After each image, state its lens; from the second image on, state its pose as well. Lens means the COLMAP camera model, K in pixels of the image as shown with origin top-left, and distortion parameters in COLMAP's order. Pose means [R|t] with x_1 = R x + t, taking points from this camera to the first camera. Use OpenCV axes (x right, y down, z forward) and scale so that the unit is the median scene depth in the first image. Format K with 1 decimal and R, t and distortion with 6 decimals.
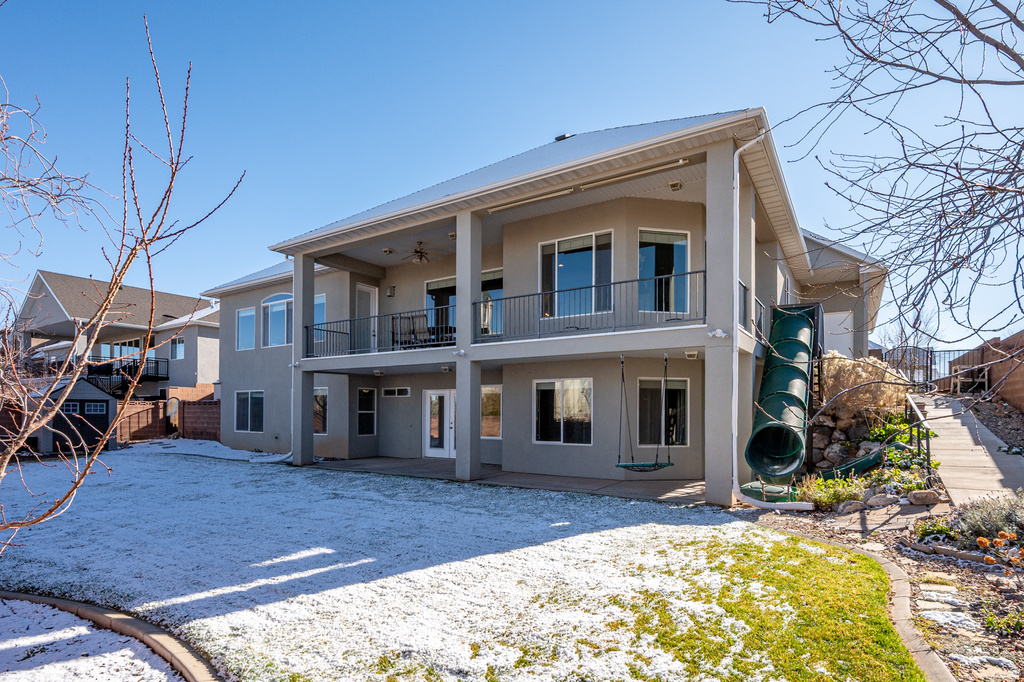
lens RADIAL K [[515.7, 0, 514.4], [0, 515.7, 413.5], [0, 0, 1]] dist [-0.000274, 0.000017]
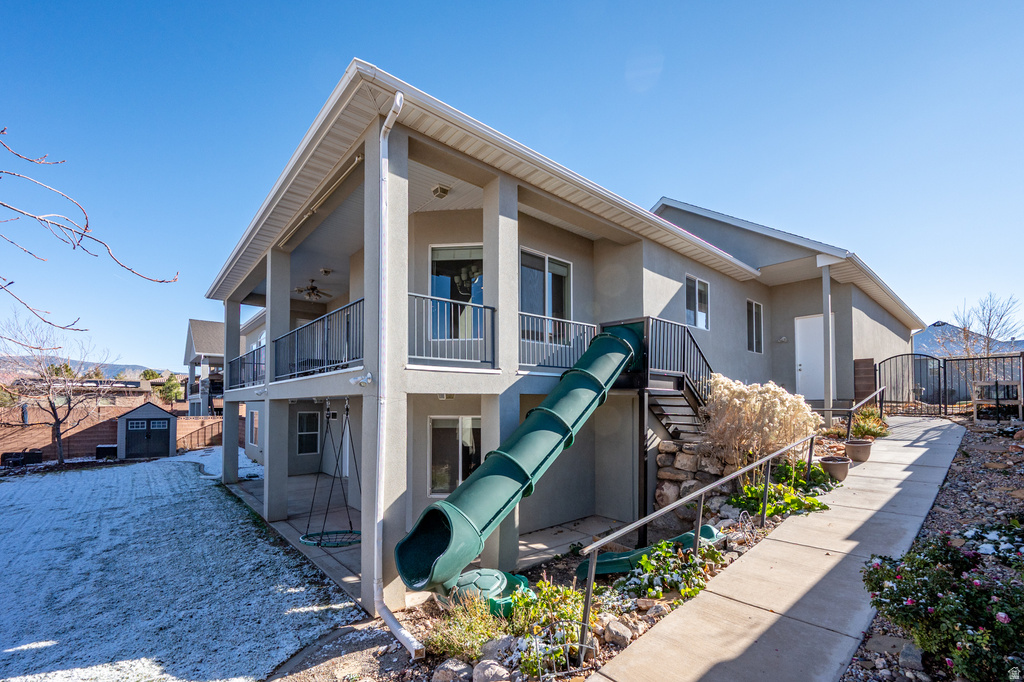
lens RADIAL K [[426.2, 0, 510.8], [0, 426.2, 396.8], [0, 0, 1]] dist [0.000102, 0.000056]
pose [[0.957155, -0.011622, -0.289343, 0.458491], [0.006272, 0.999792, -0.019413, -0.069246], [0.289508, 0.016767, 0.957029, 0.277554]]
